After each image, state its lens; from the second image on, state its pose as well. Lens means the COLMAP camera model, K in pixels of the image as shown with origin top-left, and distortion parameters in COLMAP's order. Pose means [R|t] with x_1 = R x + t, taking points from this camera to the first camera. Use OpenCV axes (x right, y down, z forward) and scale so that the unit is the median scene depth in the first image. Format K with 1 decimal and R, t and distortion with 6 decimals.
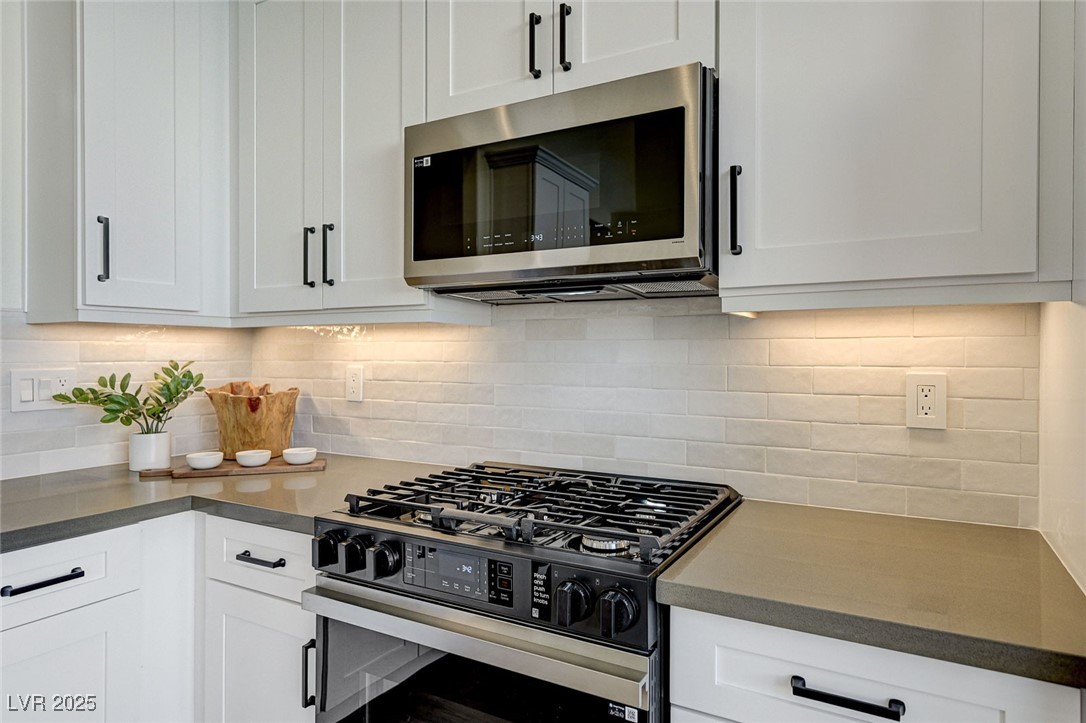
lens RADIAL K [[639.7, 0, 543.0], [0, 639.7, 361.5], [0, 0, 1]] dist [0.007095, 0.000033]
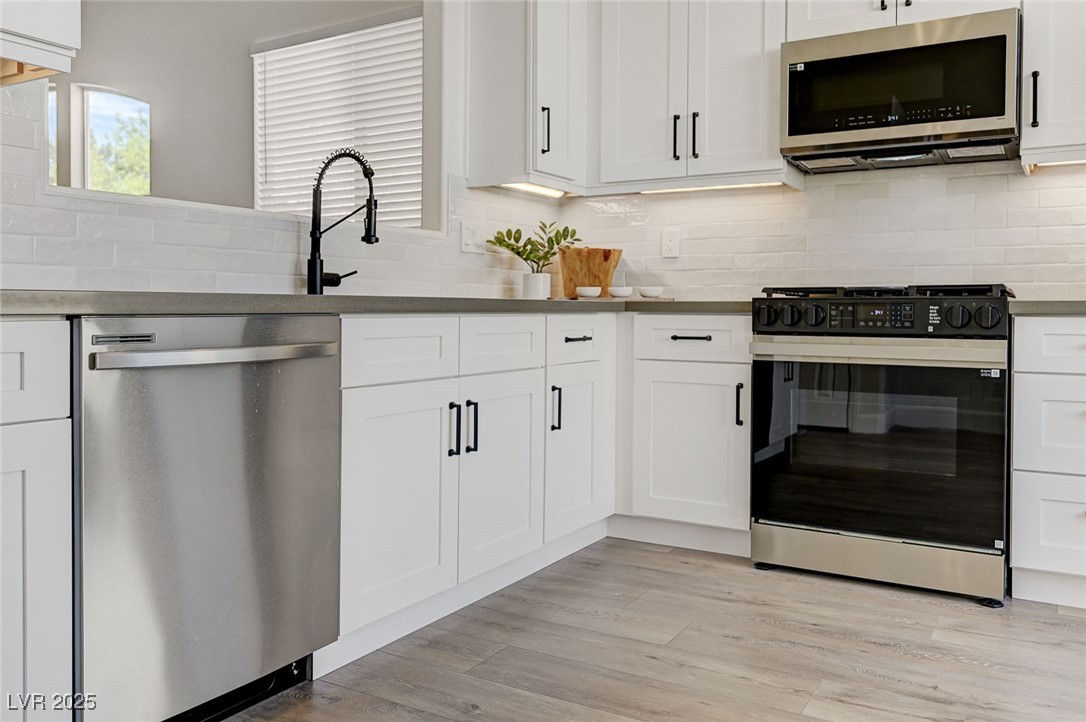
lens RADIAL K [[863.1, 0, 543.0], [0, 863.1, 332.3], [0, 0, 1]] dist [-0.001603, 0.001416]
pose [[0.999645, 0.003630, -0.026394, -0.563652], [-0.003171, 0.999844, 0.017392, 0.203002], [0.026453, -0.017302, 0.999500, -0.775628]]
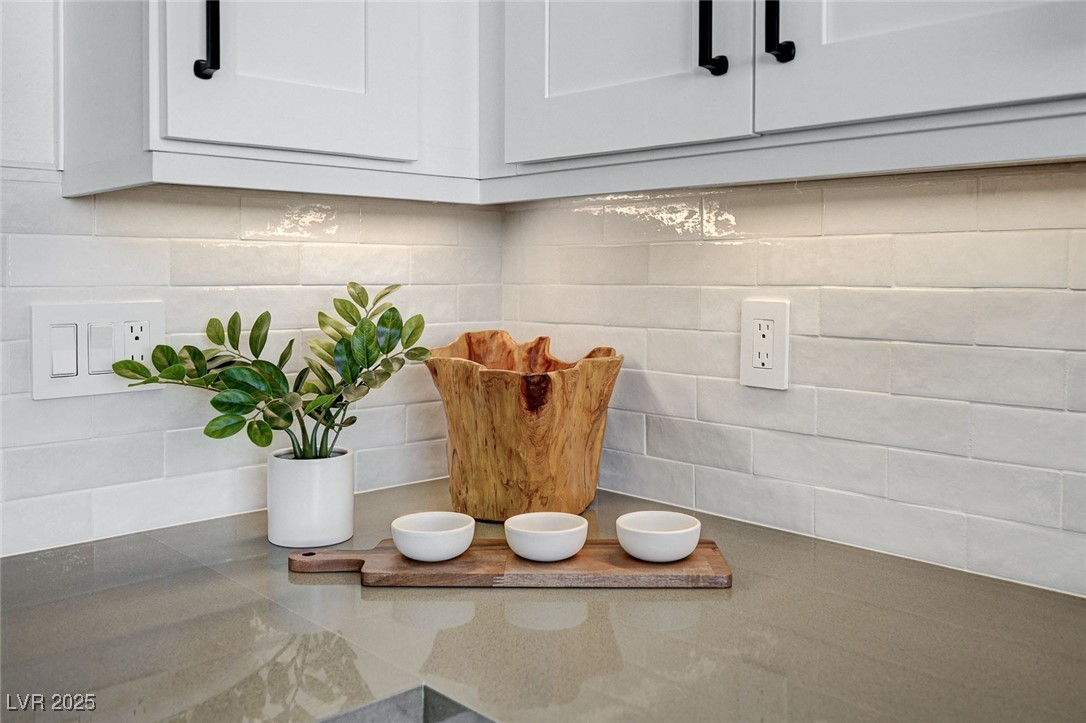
lens RADIAL K [[963.7, 0, 542.9], [0, 963.7, 297.8], [0, 0, 1]] dist [0.001858, 0.001285]
pose [[0.954530, 0.008322, -0.297998, -0.281943], [-0.004716, 0.999907, 0.012817, -0.000670], [0.298077, -0.010829, 0.954480, 0.447300]]
